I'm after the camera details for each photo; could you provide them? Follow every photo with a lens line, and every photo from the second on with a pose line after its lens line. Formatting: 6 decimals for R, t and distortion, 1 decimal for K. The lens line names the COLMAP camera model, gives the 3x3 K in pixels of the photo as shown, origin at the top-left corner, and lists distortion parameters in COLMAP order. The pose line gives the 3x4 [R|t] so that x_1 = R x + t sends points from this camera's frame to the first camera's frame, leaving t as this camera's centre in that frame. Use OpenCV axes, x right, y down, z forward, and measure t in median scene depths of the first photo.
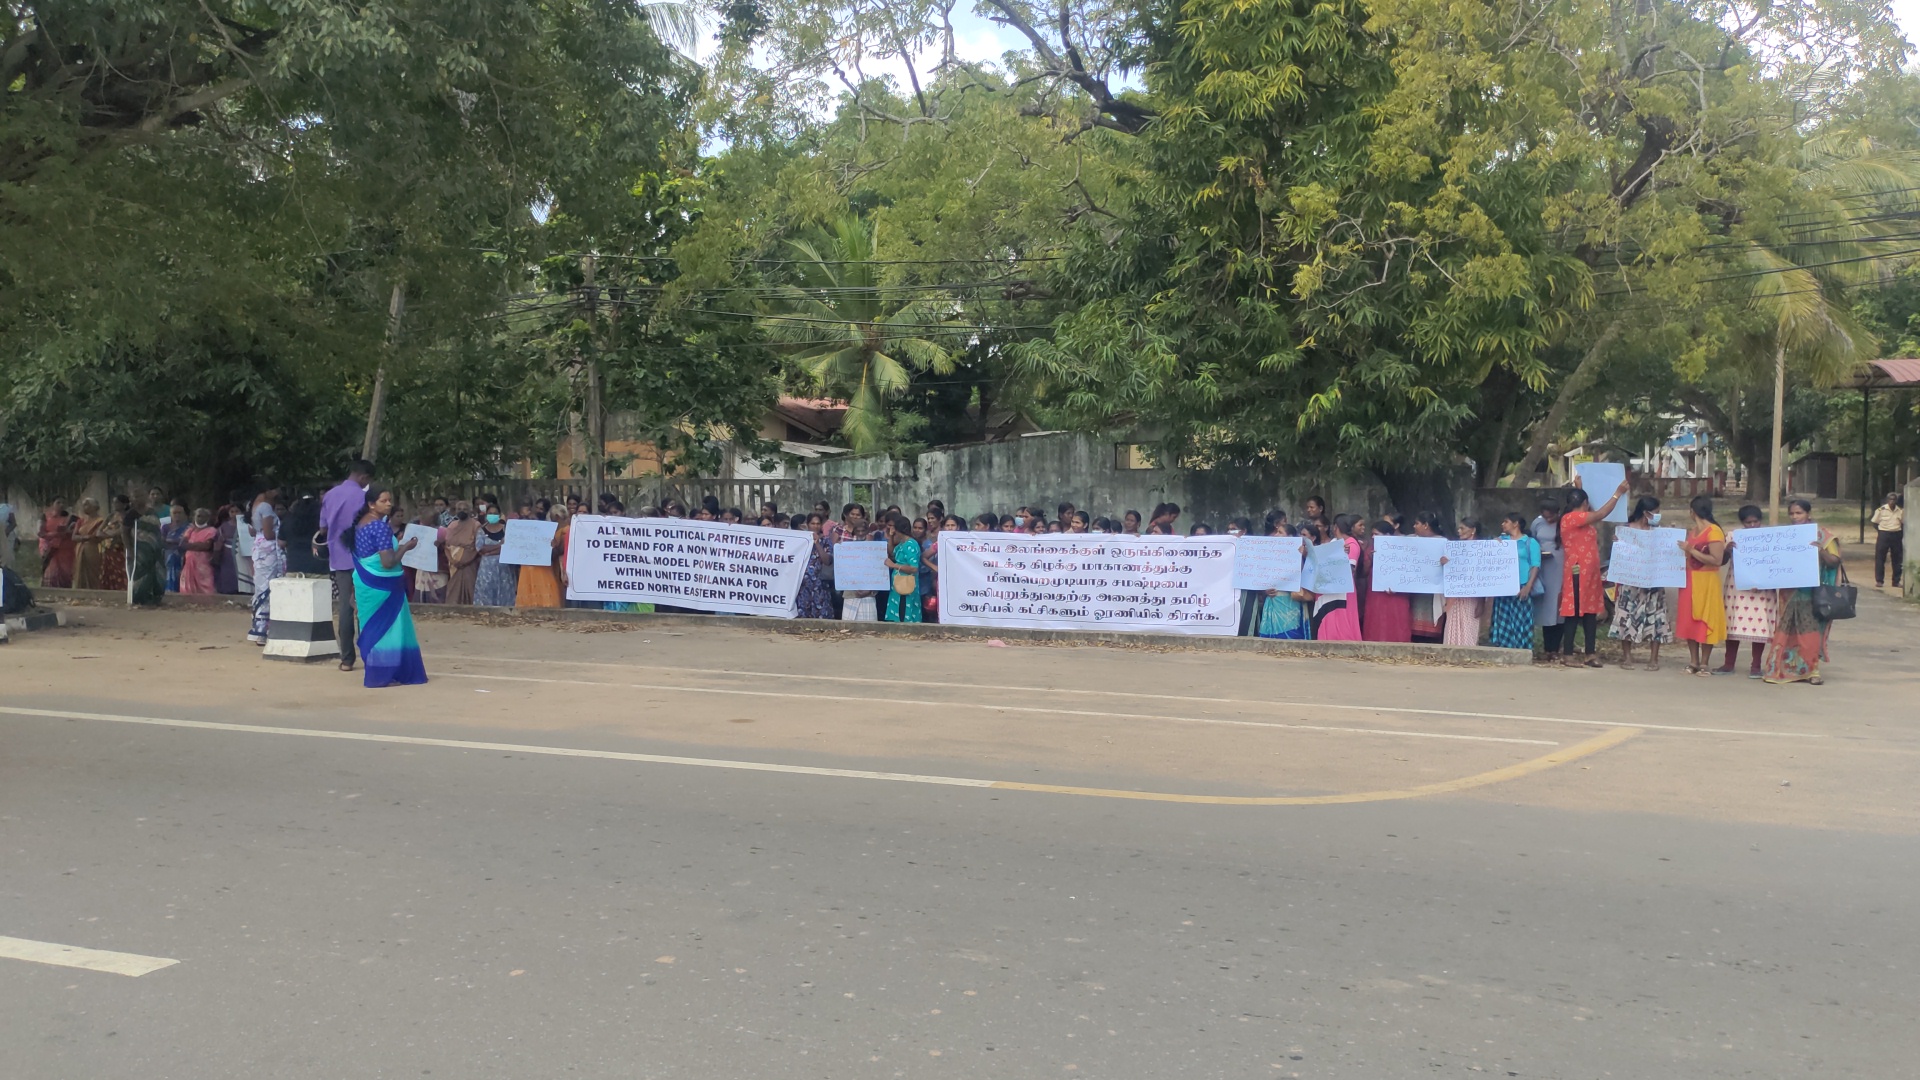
lens RADIAL K [[1397.8, 0, 973.8], [0, 1397.8, 502.7], [0, 0, 1]] dist [0.042281, -0.048253]
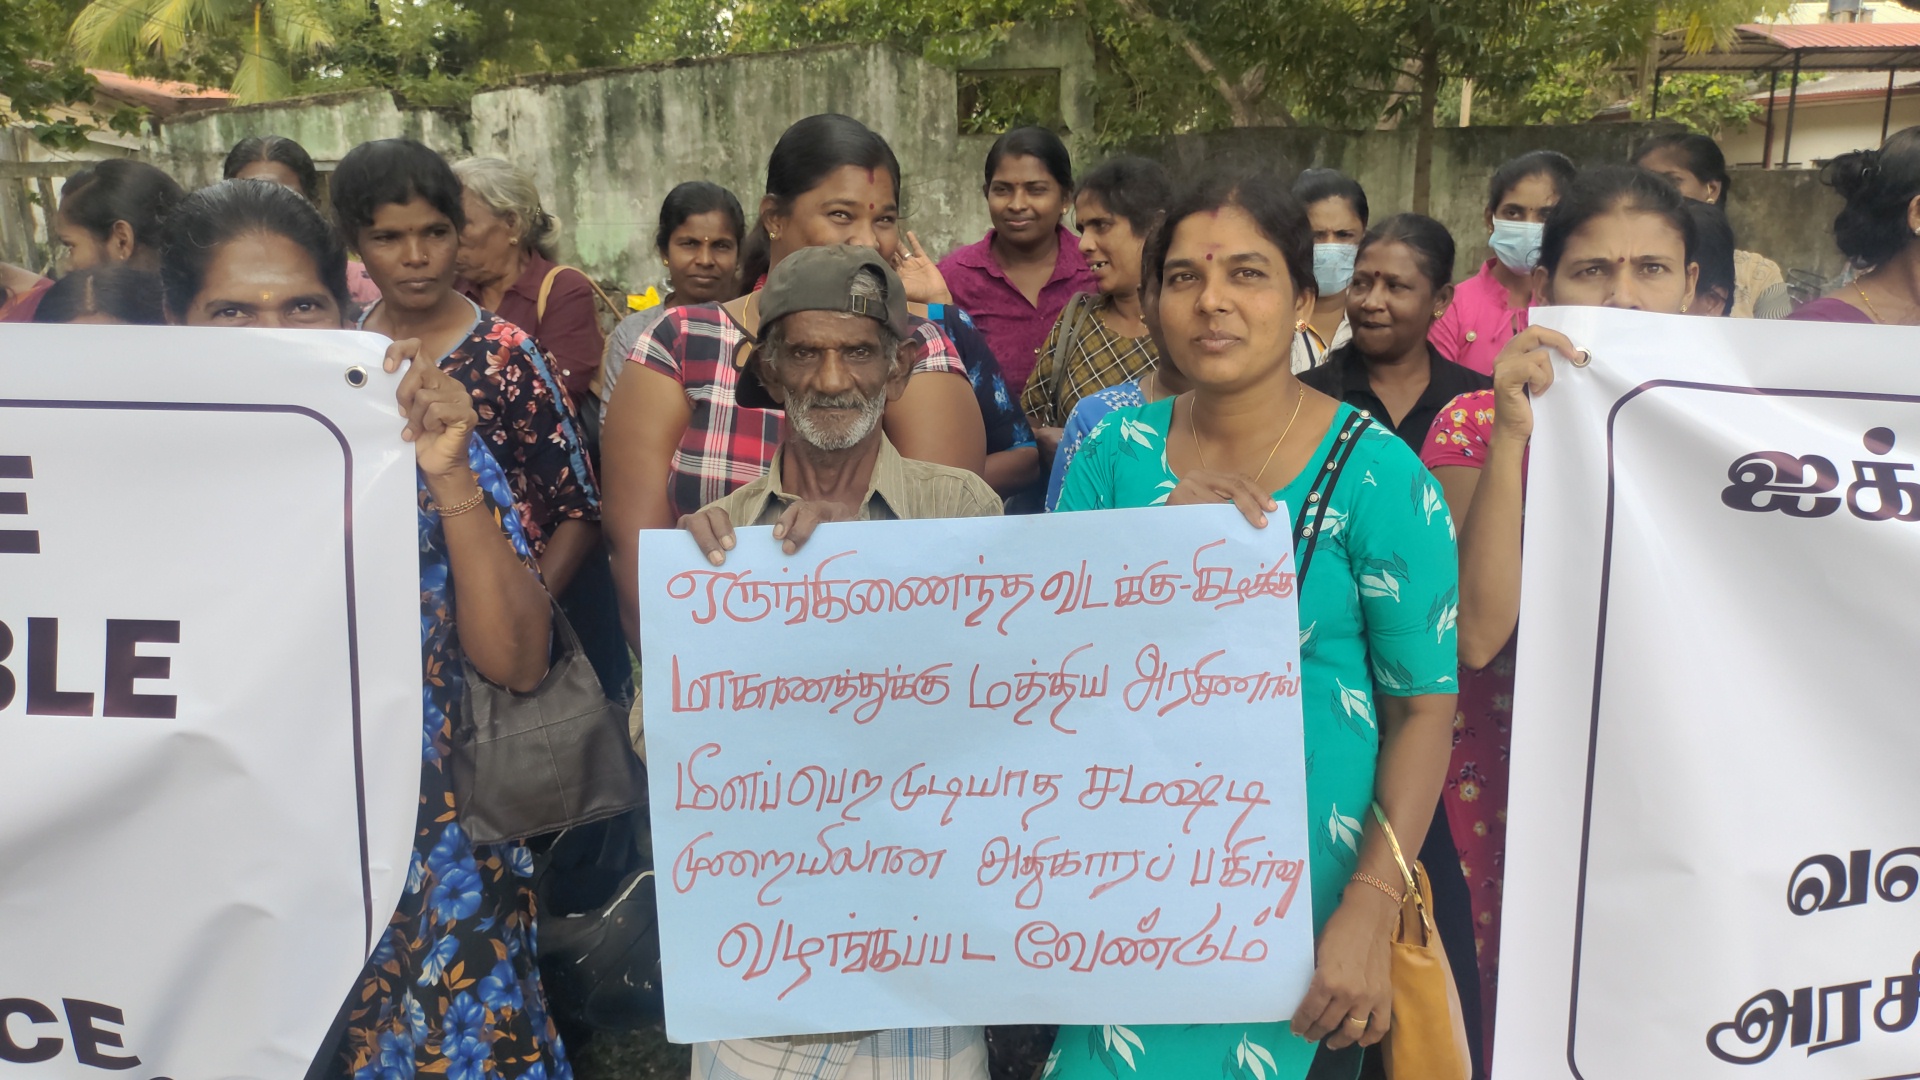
lens RADIAL K [[1397.8, 0, 964.5], [0, 1397.8, 541.3], [0, 0, 1]] dist [0.042281, -0.048253]
pose [[0.928404, -0.091749, 0.360067, -0.102400], [0.013691, 0.976824, 0.213604, 0.010737], [-0.371321, -0.193381, 0.908144, 0.849669]]
